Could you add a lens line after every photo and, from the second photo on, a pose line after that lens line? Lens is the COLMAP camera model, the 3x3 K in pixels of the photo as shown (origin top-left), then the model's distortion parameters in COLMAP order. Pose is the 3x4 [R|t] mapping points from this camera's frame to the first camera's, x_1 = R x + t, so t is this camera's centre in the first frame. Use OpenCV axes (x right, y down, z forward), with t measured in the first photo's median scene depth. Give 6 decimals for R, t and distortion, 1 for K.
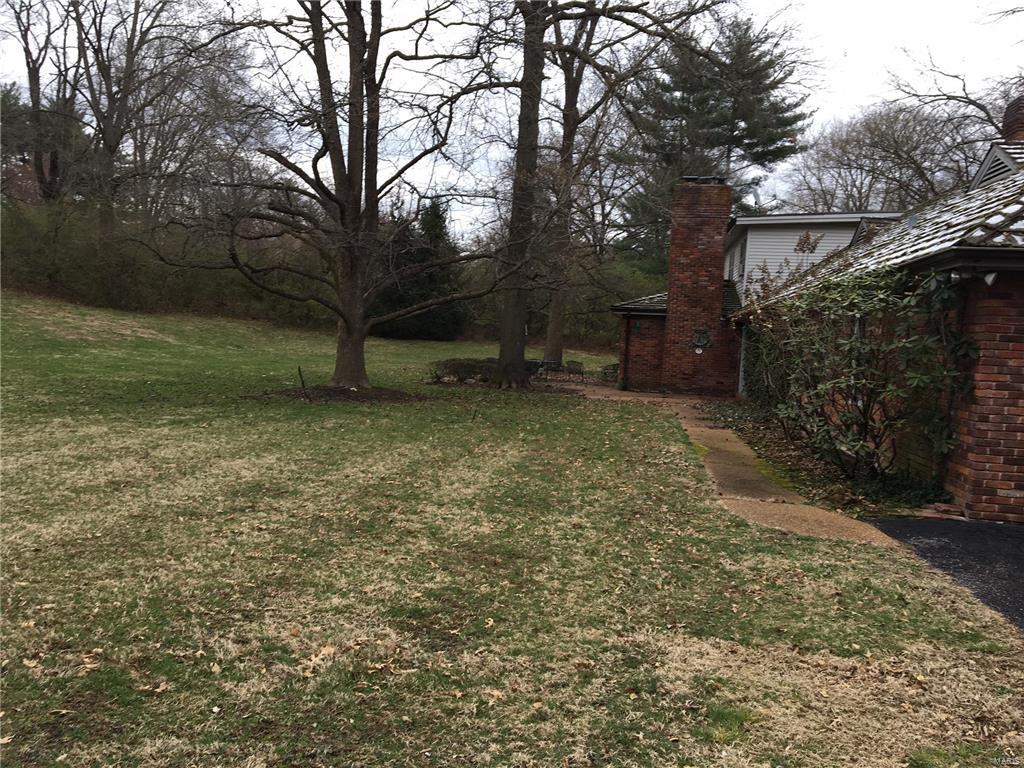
lens RADIAL K [[859.2, 0, 504.2], [0, 859.2, 380.2], [0, 0, 1]] dist [0.073956, -0.098921]
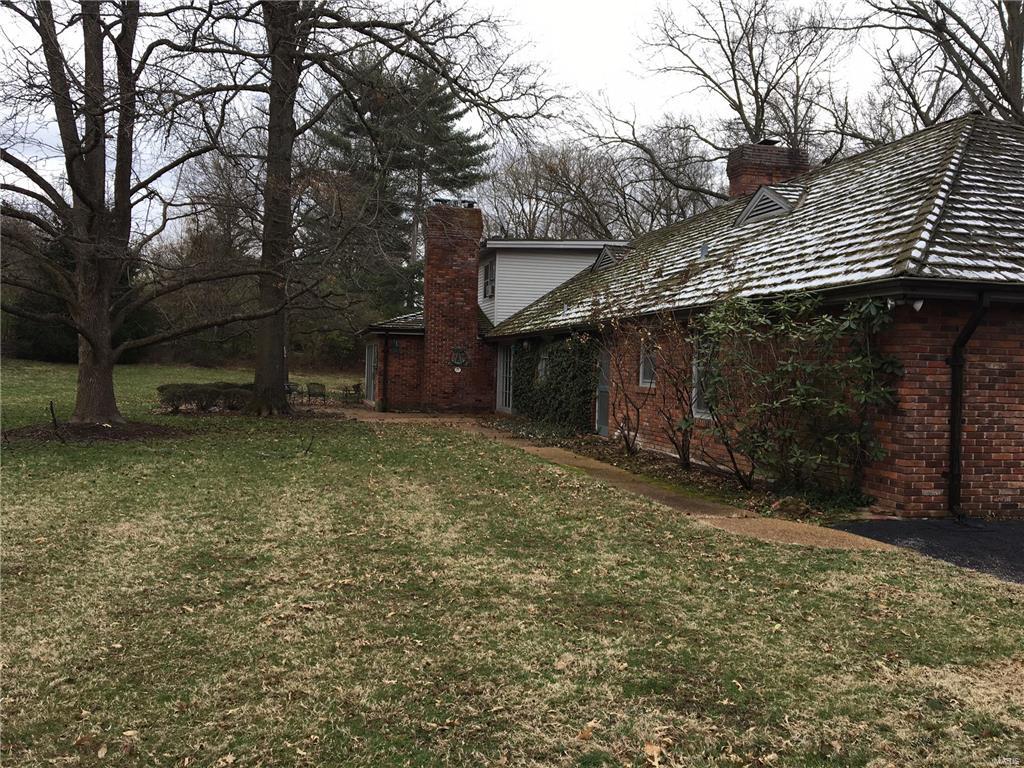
lens RADIAL K [[859.2, 0, 512.4], [0, 859.2, 376.4], [0, 0, 1]] dist [0.073956, -0.098921]
pose [[0.925139, -0.027285, 0.378646, -0.096264], [0.036670, 0.999172, -0.017596, -0.006028], [-0.377853, 0.030164, 0.925374, 0.039610]]
